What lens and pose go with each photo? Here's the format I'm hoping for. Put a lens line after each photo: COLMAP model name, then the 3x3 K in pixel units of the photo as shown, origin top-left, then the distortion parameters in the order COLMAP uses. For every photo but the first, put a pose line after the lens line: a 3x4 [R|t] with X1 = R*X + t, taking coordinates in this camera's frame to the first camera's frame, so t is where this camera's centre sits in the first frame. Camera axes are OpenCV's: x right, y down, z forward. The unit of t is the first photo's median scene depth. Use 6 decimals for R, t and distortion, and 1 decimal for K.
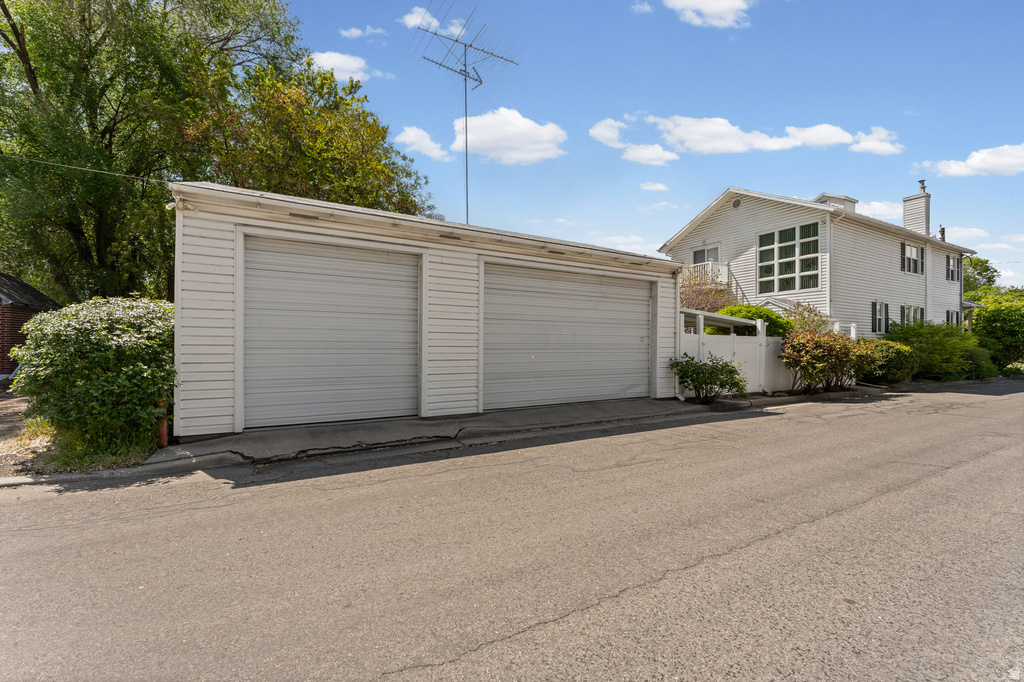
lens RADIAL K [[412.1, 0, 516.0], [0, 412.1, 346.0], [0, 0, 1]] dist [-0.001467, -0.000266]
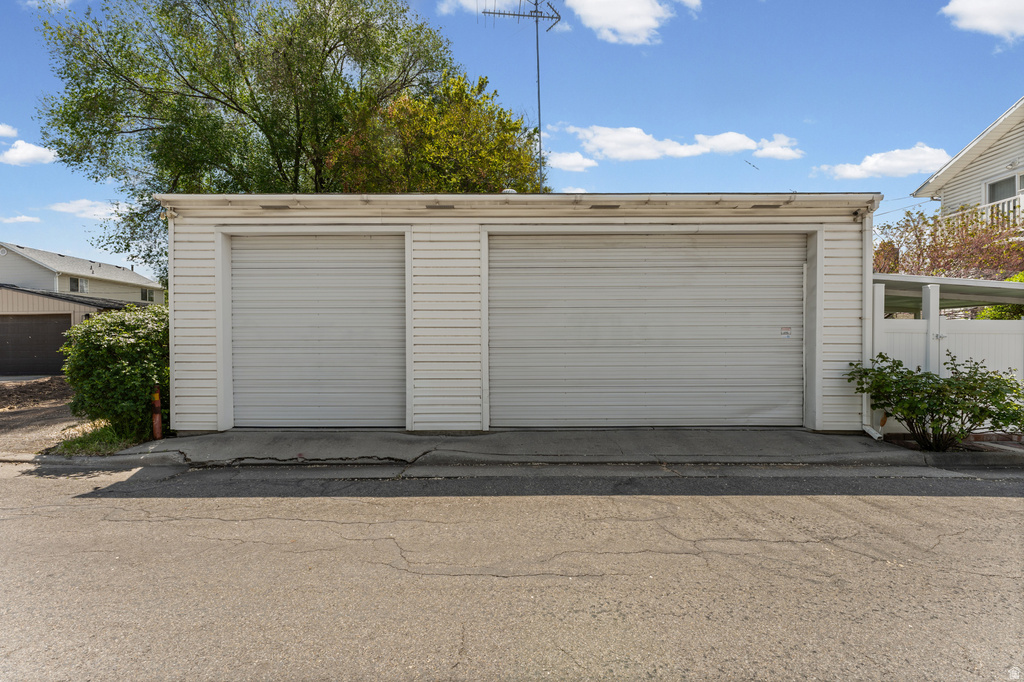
lens RADIAL K [[412.1, 0, 516.0], [0, 412.1, 346.0], [0, 0, 1]] dist [-0.001467, -0.000266]
pose [[0.867471, -0.005623, -0.497455, 0.345221], [0.006656, 0.999978, 0.000304, 0.004390], [0.497443, -0.003575, 0.867490, 0.363888]]
